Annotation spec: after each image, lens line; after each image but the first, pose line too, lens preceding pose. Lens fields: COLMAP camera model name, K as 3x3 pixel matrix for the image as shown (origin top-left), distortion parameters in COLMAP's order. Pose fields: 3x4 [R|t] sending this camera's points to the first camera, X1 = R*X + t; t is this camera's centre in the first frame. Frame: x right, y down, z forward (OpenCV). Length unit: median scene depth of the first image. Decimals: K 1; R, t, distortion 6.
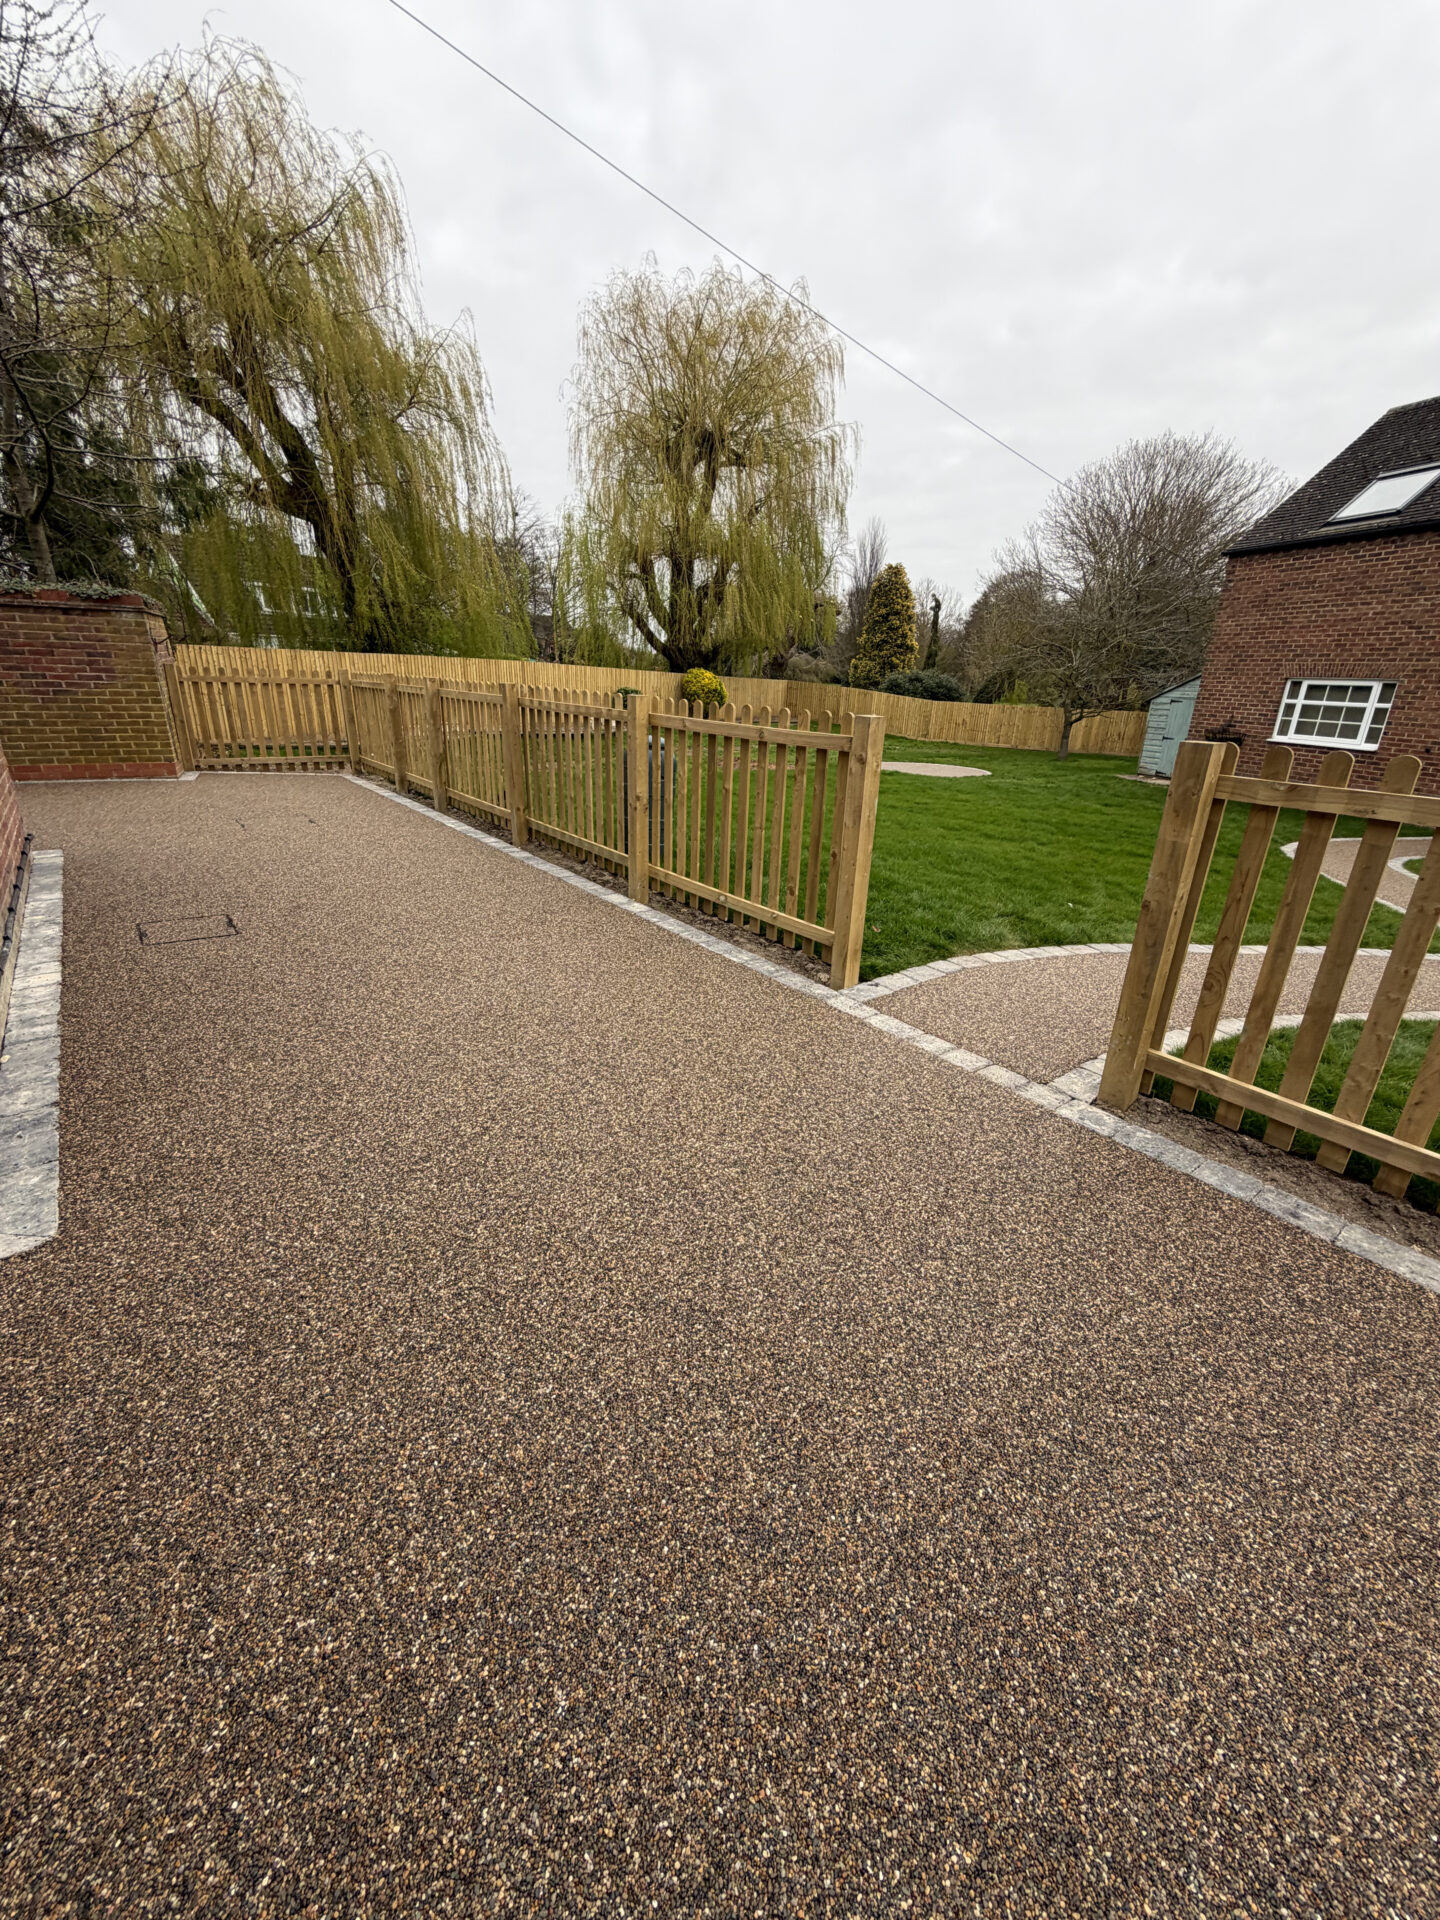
lens RADIAL K [[762.9, 0, 720.7], [0, 762.9, 952.6], [0, 0, 1]] dist [-0.000343, -0.000076]
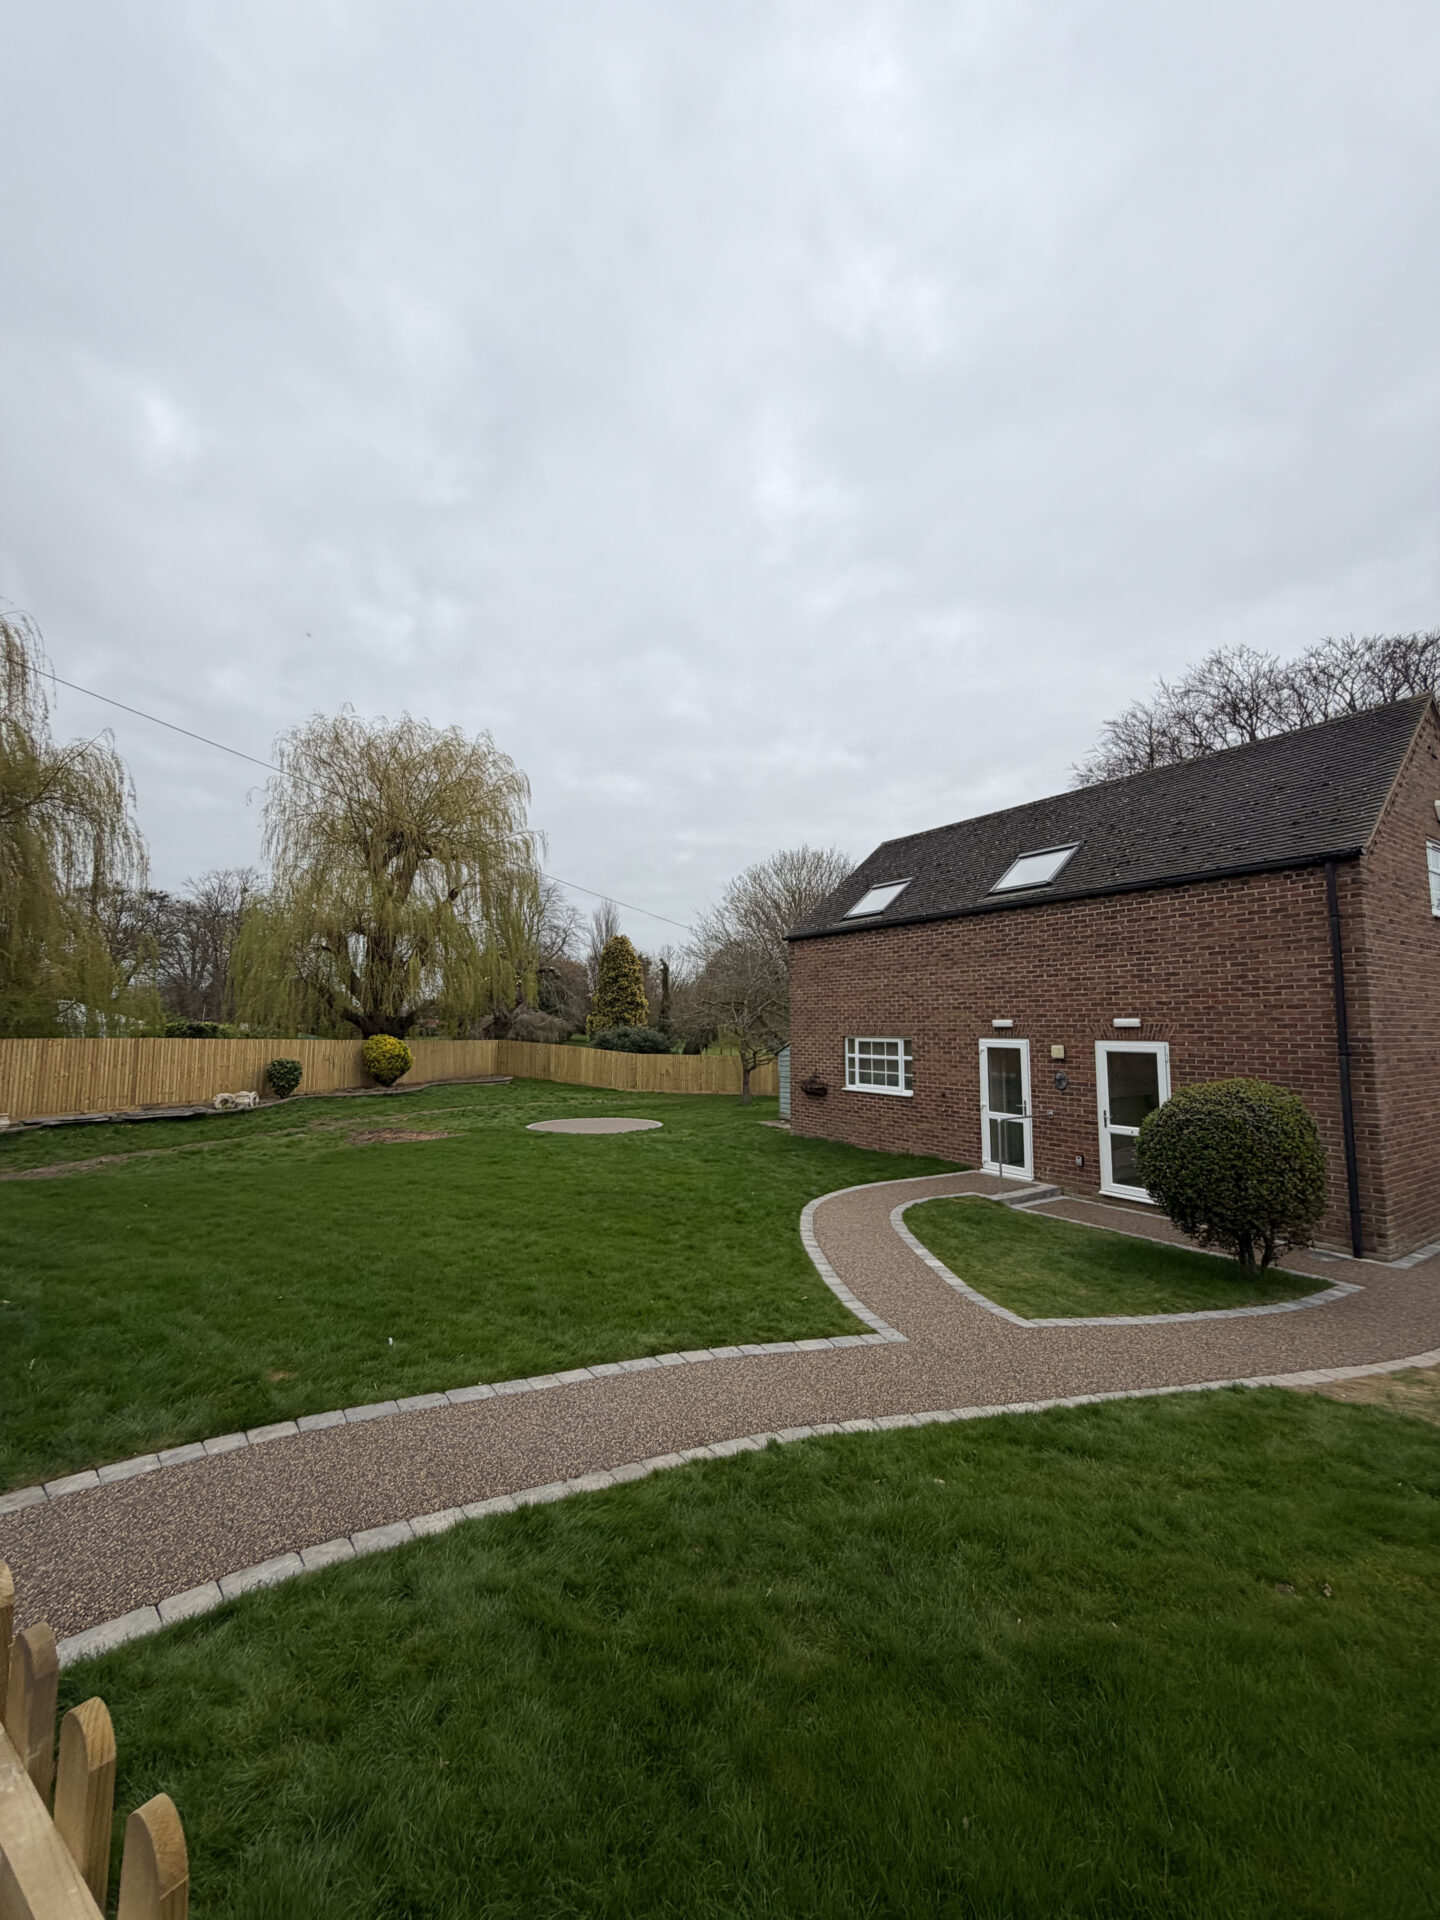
lens RADIAL K [[762.9, 0, 720.7], [0, 762.9, 952.6], [0, 0, 1]] dist [-0.000343, -0.000076]
pose [[0.958421, -0.003979, 0.285332, 0.262479], [0.126210, 0.902699, -0.411347, -0.026081], [-0.255932, 0.430255, 0.865667, -0.005962]]
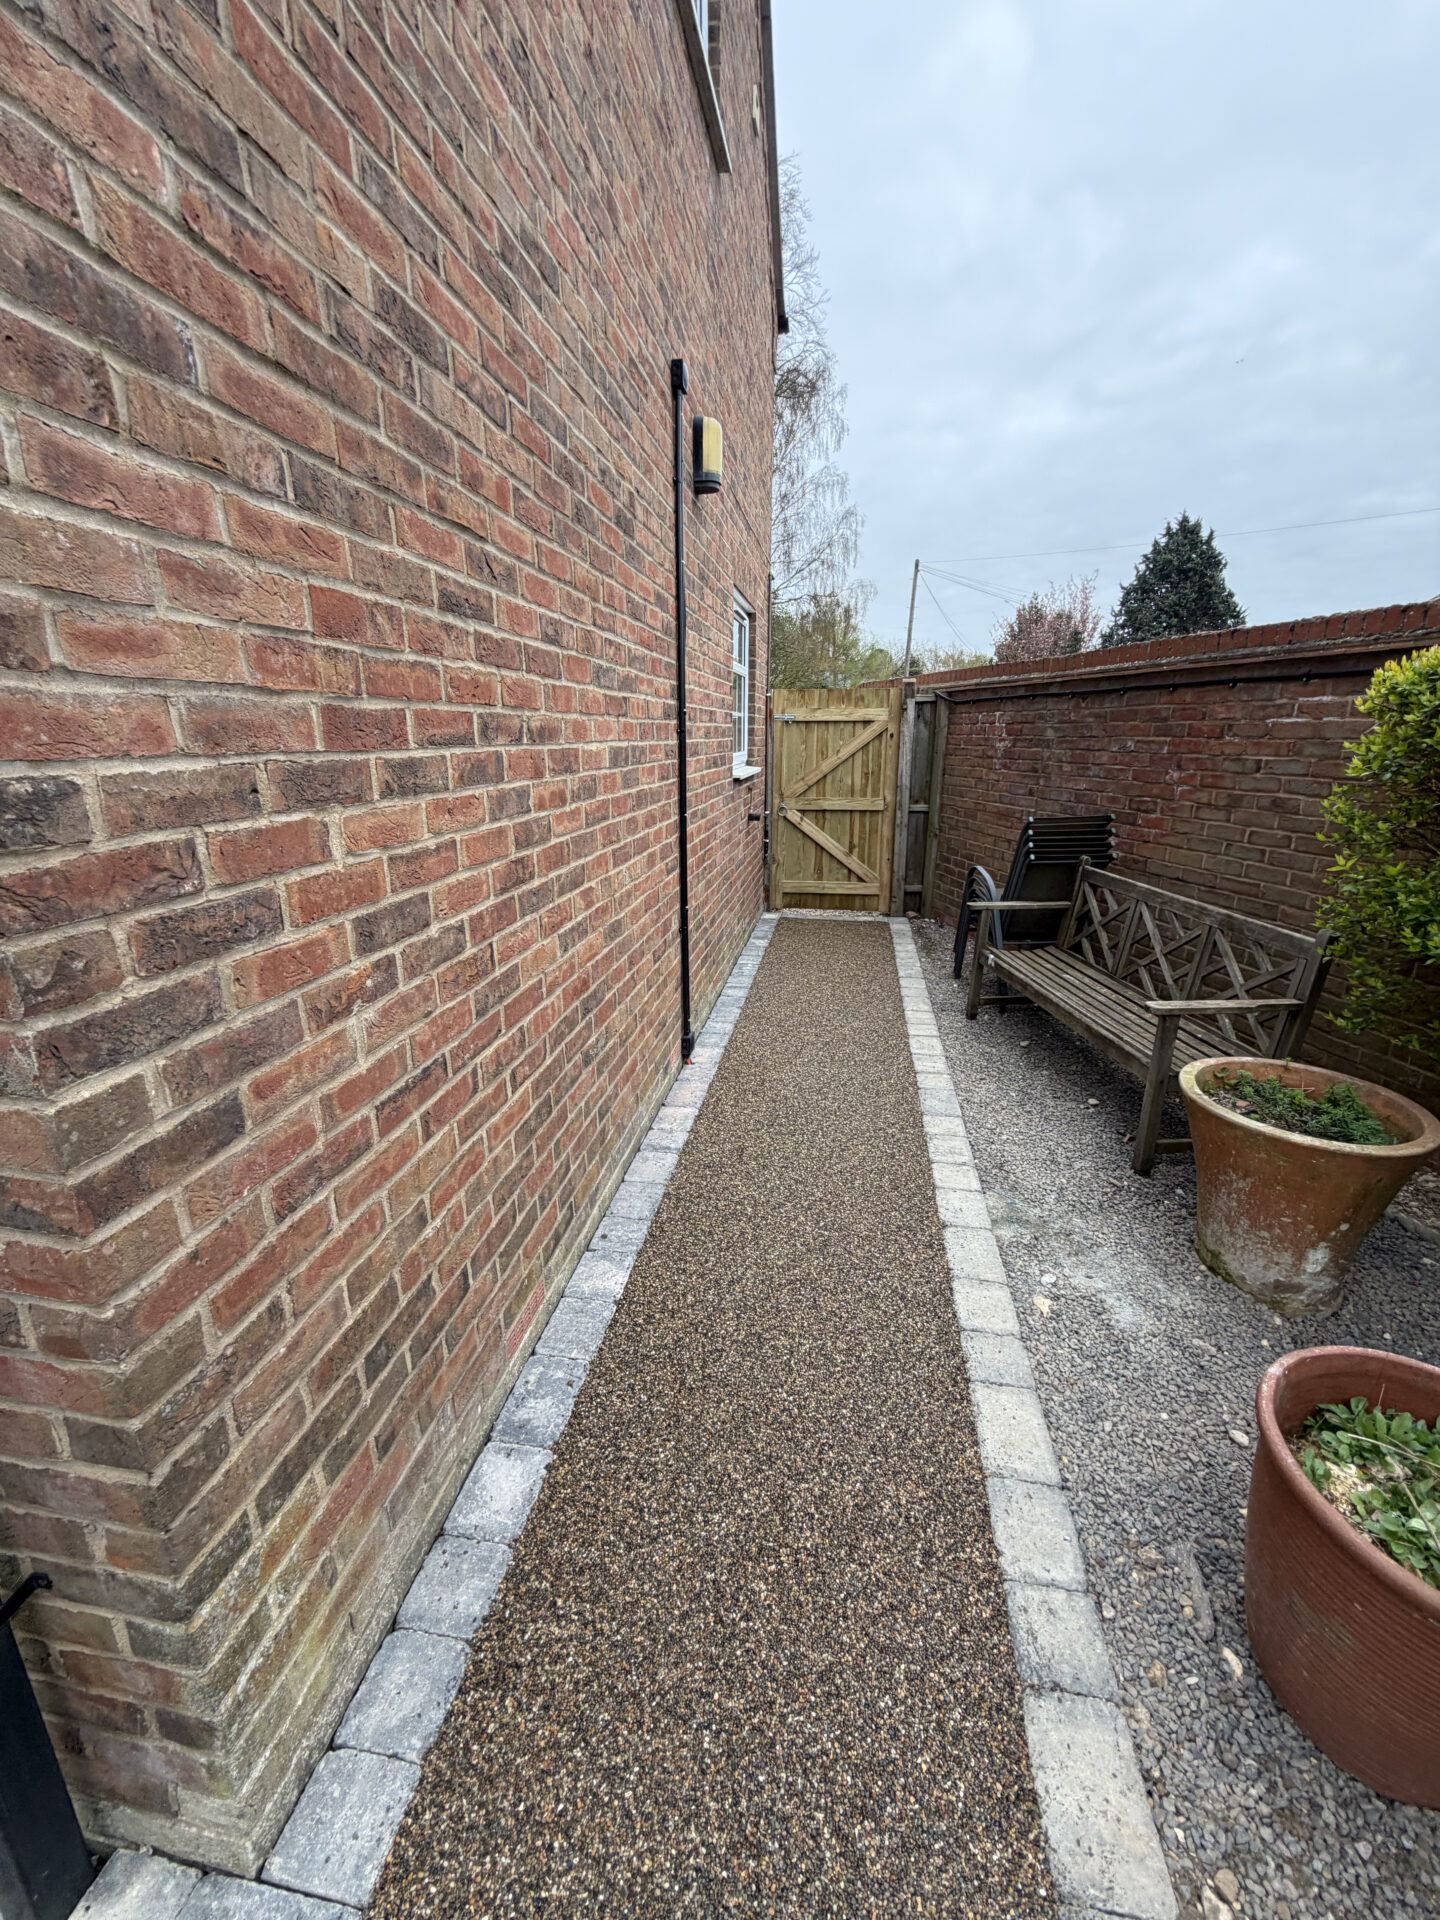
lens RADIAL K [[761.2, 0, 721.5], [0, 761.2, 953.8], [0, 0, 1]] dist [-0.000663, 0.000009]
pose [[0.446104, -0.281900, 0.849425, 1.002003], [0.321055, 0.936335, 0.142130, -0.074550], [-0.835413, 0.209307, 0.508208, 0.435059]]
